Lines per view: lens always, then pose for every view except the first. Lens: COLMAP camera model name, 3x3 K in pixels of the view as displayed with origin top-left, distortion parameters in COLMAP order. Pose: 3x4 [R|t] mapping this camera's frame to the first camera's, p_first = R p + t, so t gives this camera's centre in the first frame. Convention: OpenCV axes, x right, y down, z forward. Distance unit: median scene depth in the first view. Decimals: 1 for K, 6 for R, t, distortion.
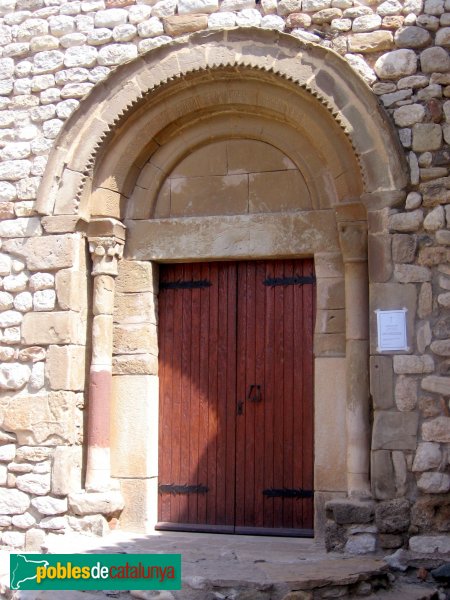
lens RADIAL K [[830.3, 0, 172.6], [0, 830.3, 306.2], [0, 0, 1]] dist [-0.115459, 0.000000]
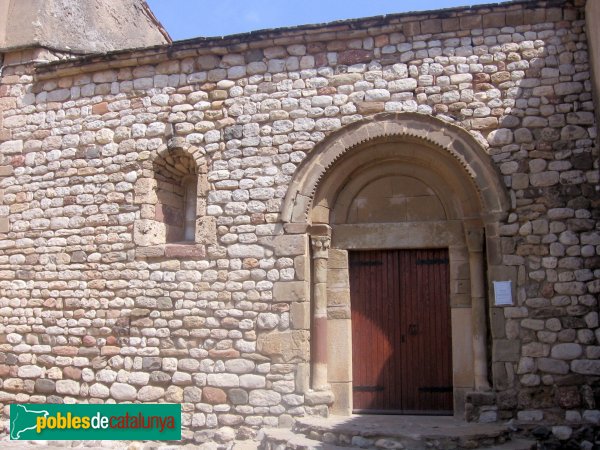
lens RADIAL K [[634.1, 0, 269.7], [0, 634.1, 234.9], [0, 0, 1]] dist [-0.098451, 0.000000]
pose [[0.998586, 0.000430, 0.053162, -0.260514], [0.001448, 0.999376, -0.035284, -0.041790], [-0.053144, 0.035311, 0.997962, -0.260862]]
